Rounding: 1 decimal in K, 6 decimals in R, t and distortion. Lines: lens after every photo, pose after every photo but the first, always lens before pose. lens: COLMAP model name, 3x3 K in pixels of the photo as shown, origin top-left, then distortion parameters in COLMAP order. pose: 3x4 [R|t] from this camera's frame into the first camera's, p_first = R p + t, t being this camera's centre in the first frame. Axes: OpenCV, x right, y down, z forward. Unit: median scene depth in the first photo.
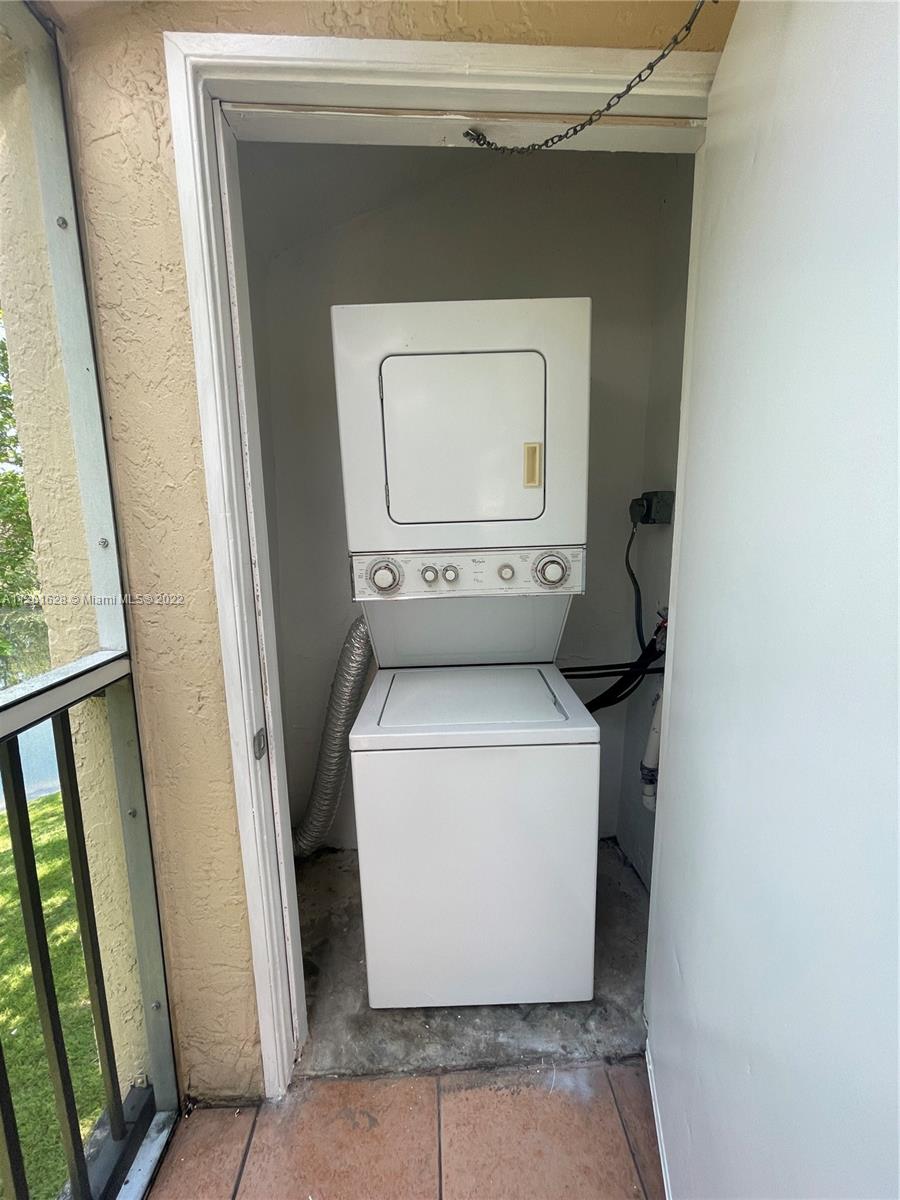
lens RADIAL K [[486.1, 0, 455.3], [0, 486.1, 592.2], [0, 0, 1]] dist [-0.006559, 0.001593]
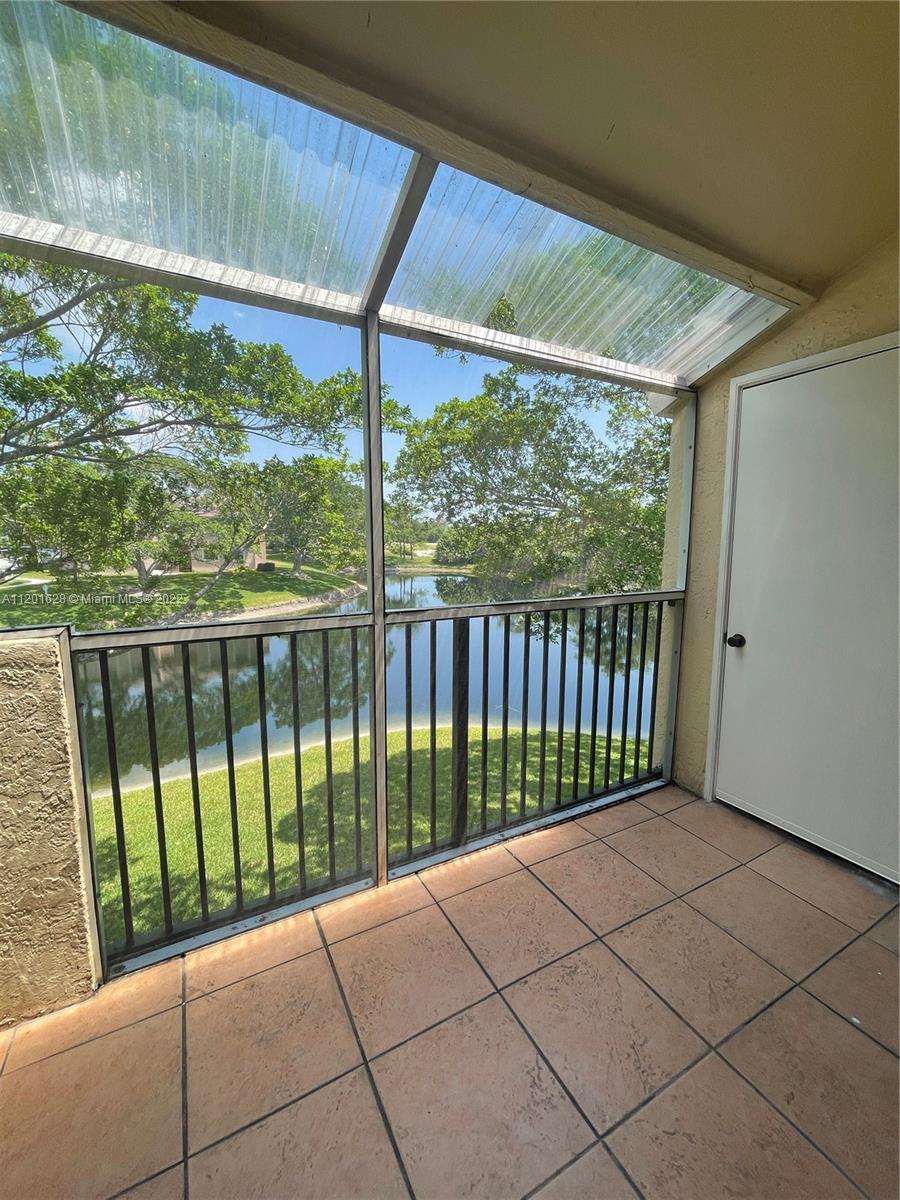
lens RADIAL K [[486.1, 0, 453.6], [0, 486.1, 599.7], [0, 0, 1]] dist [-0.006559, 0.001593]
pose [[0.427088, 0.141519, -0.893067, 1.215716], [-0.143582, 0.985759, 0.087543, 0.118983], [0.892737, 0.090839, 0.441326, -1.365368]]
